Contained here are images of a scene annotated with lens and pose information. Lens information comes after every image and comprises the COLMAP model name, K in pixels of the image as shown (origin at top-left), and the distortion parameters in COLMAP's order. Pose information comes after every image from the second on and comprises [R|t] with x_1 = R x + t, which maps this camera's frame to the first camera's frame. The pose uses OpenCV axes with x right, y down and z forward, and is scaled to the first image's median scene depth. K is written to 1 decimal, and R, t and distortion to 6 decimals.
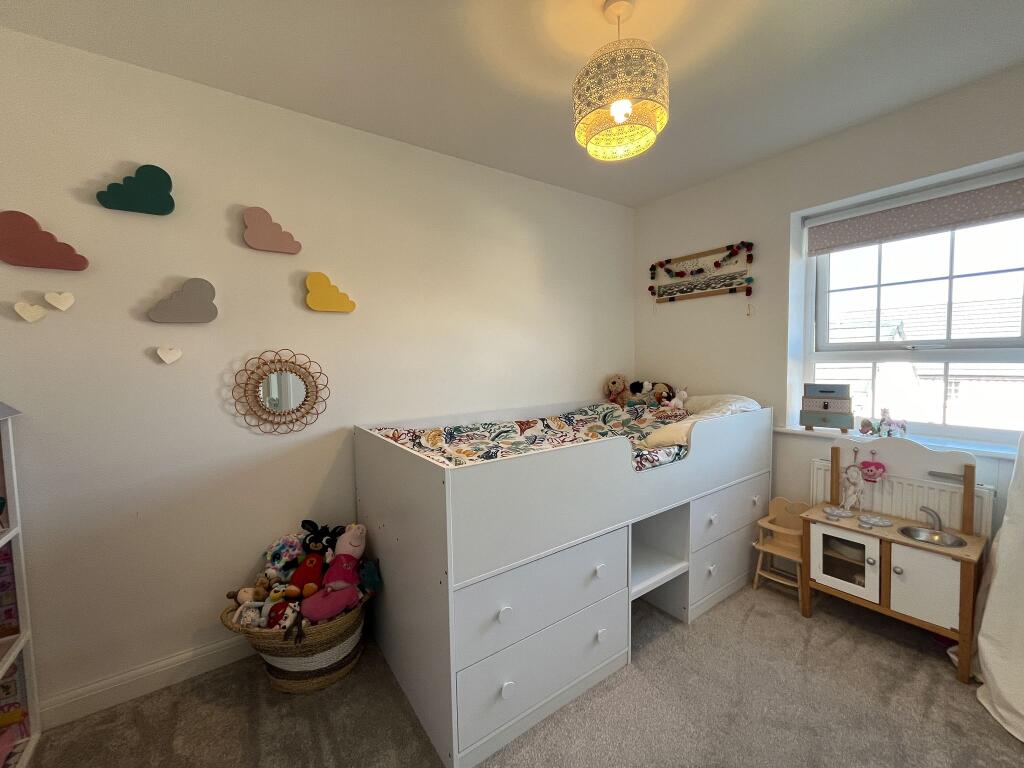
lens RADIAL K [[413.5, 0, 509.6], [0, 413.5, 381.2], [0, 0, 1]] dist [0.002071, 0.000125]
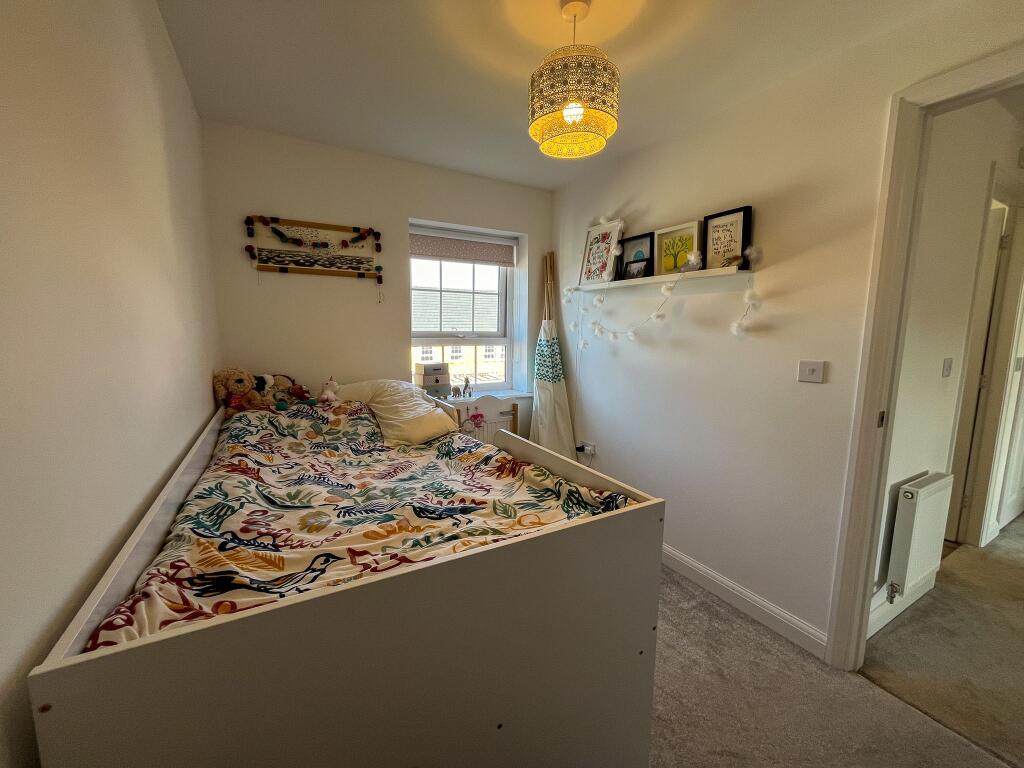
lens RADIAL K [[413.5, 0, 509.6], [0, 413.5, 384.6], [0, 0, 1]] dist [0.002071, 0.000125]
pose [[0.105631, -0.102548, 0.989104, -0.428141], [0.052579, 0.993853, 0.097425, -0.035882], [-0.993014, 0.041715, 0.110374, 0.544780]]
